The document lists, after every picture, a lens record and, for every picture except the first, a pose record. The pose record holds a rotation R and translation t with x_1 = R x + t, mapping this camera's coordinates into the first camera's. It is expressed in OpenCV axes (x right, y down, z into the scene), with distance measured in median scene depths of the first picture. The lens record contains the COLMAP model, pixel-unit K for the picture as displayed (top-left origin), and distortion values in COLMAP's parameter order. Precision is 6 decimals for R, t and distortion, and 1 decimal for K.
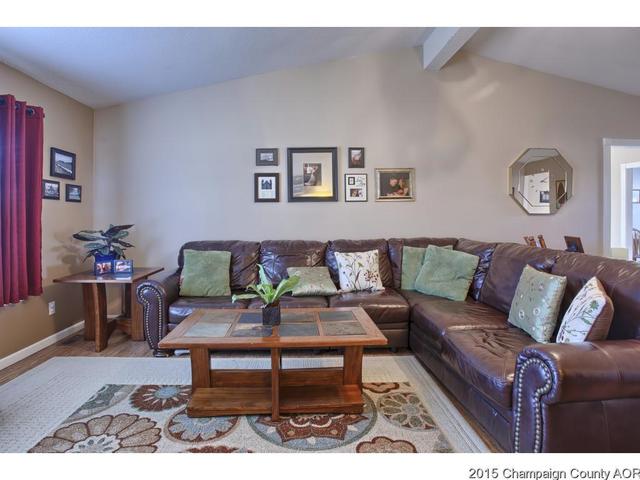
lens RADIAL K [[329.6, 0, 303.4], [0, 329.6, 222.7], [0, 0, 1]] dist [-0.096692, 0.043914]
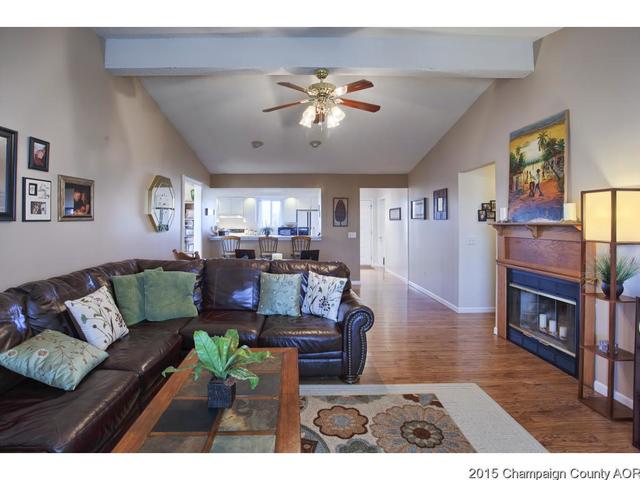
lens RADIAL K [[329.6, 0, 303.4], [0, 329.6, 222.7], [0, 0, 1]] dist [-0.096692, 0.043914]
pose [[0.009097, 0.000126, 0.999959, -0.468079], [0.011180, 0.999937, -0.000228, -0.055328], [-0.999896, 0.011181, 0.009095, 0.461961]]
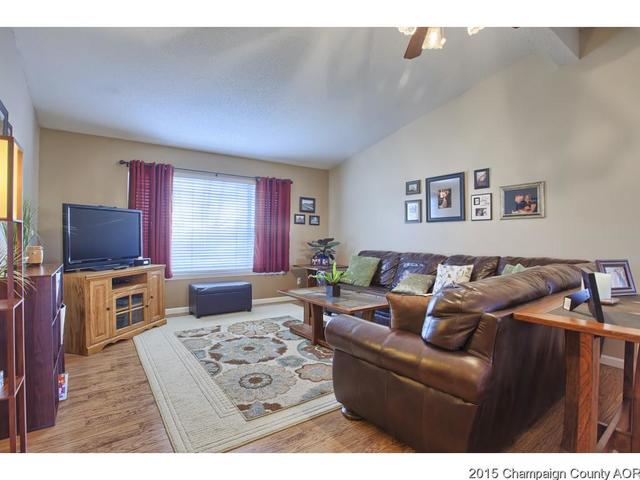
lens RADIAL K [[319.4, 0, 320.0], [0, 319.4, 240.0], [0, 0, 1]] dist [-0.044624, 0.000063]
pose [[0.570959, 0.019793, -0.820740, 0.703486], [-0.020659, 0.999739, 0.009738, 0.000079], [0.820719, 0.011396, 0.571219, -0.007949]]
